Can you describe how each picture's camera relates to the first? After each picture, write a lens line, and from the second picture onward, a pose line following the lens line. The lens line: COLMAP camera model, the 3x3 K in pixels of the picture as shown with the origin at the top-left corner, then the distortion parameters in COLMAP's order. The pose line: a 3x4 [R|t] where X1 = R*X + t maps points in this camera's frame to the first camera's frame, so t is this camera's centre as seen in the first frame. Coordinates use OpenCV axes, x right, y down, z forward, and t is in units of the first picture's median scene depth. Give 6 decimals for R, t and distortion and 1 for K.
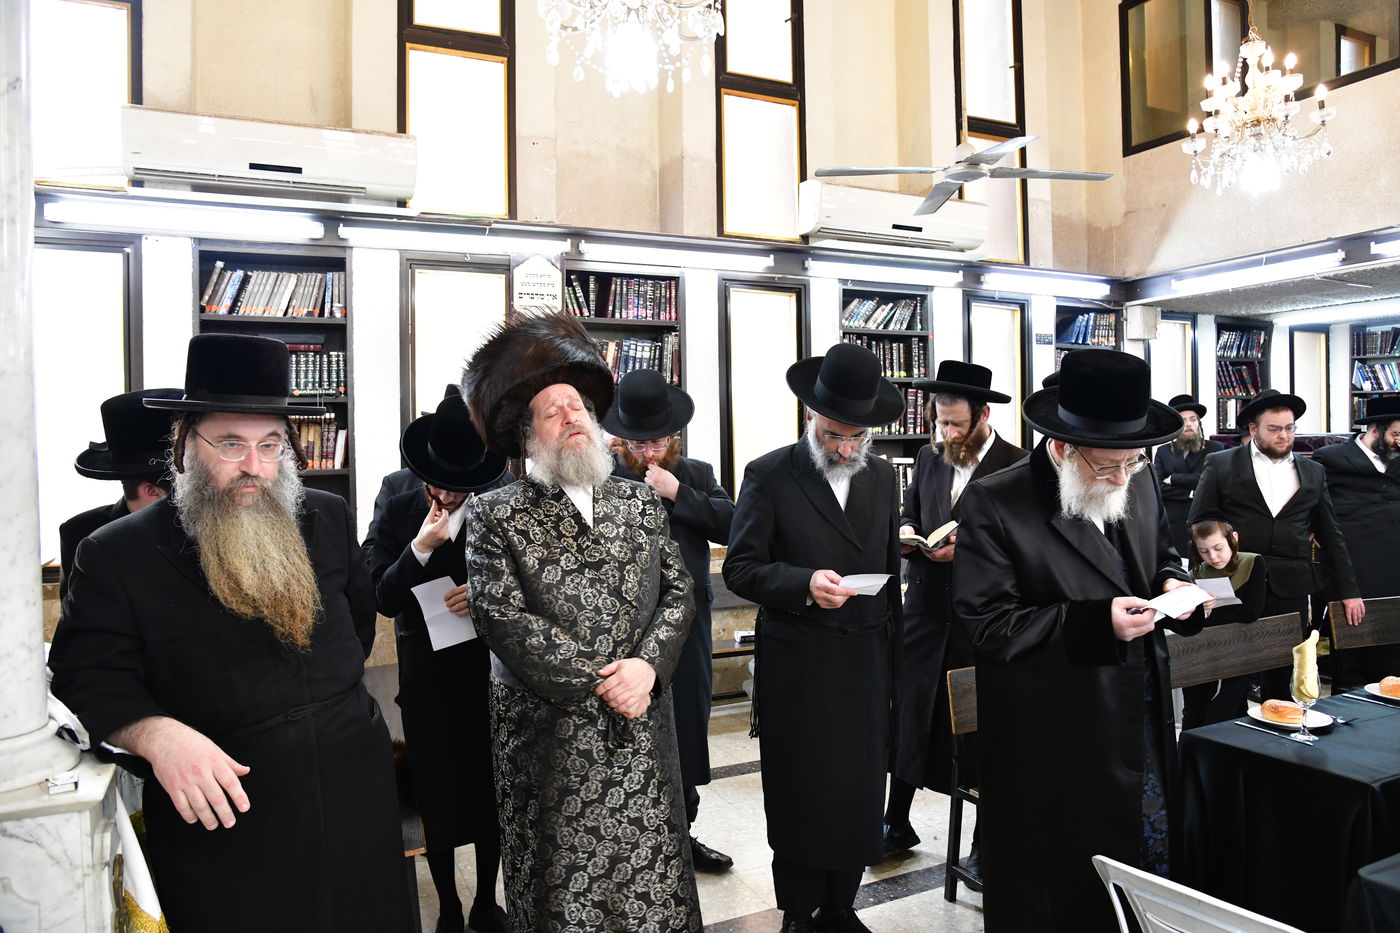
lens RADIAL K [[960.4, 0, 709.0], [0, 960.4, 471.2], [0, 0, 1]] dist [-0.118246, 0.070309]
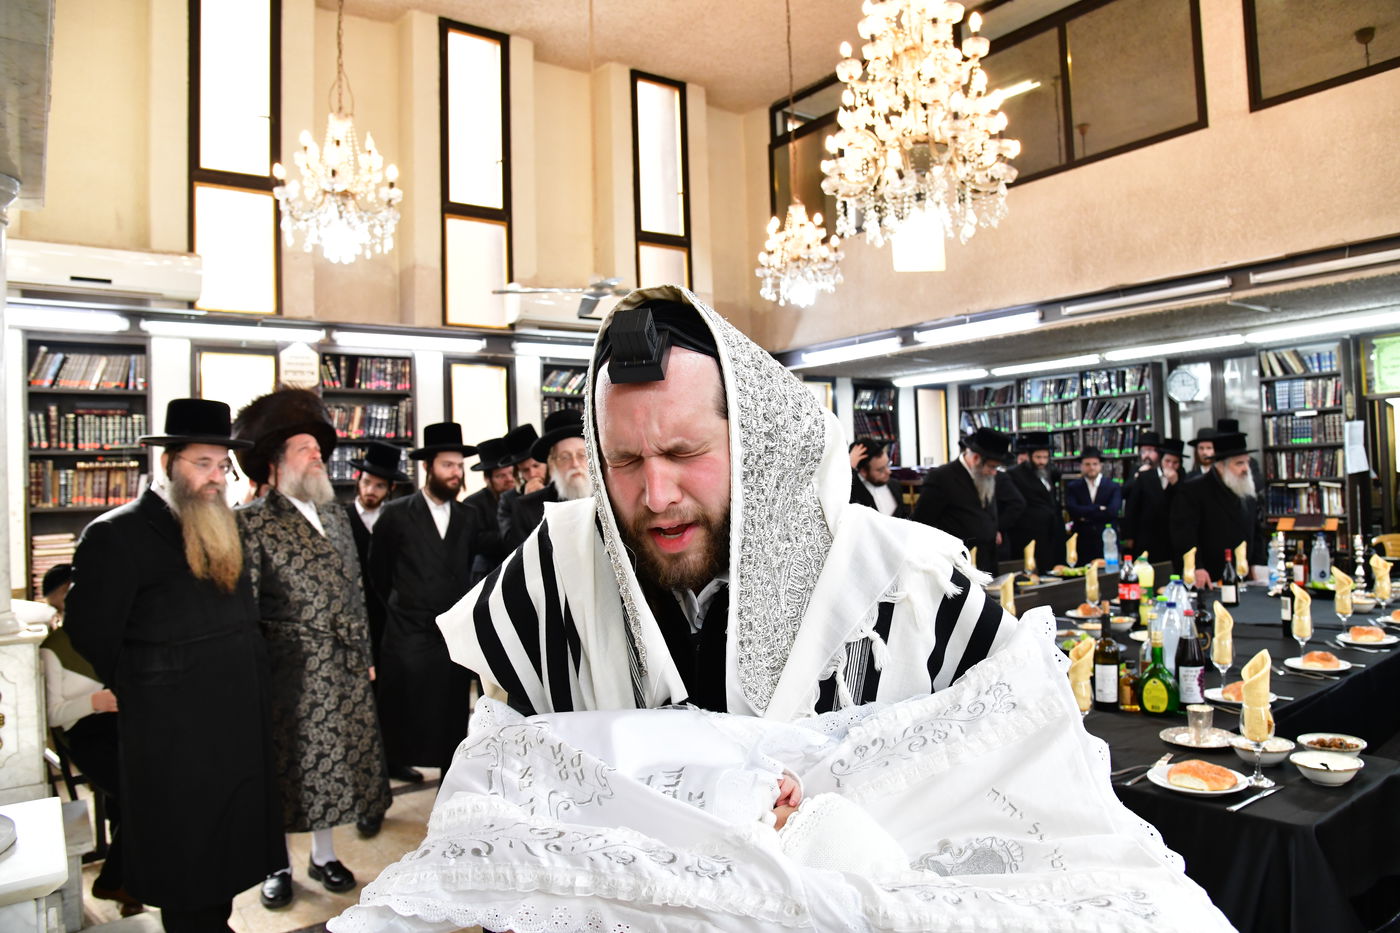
lens RADIAL K [[960.4, 0, 709.0], [0, 960.4, 471.2], [0, 0, 1]] dist [-0.118246, 0.070309]
pose [[0.980384, -0.013938, 0.196604, 0.116369], [0.023005, 0.998770, -0.043913, 0.023701], [-0.195751, 0.047574, 0.979499, -0.376662]]
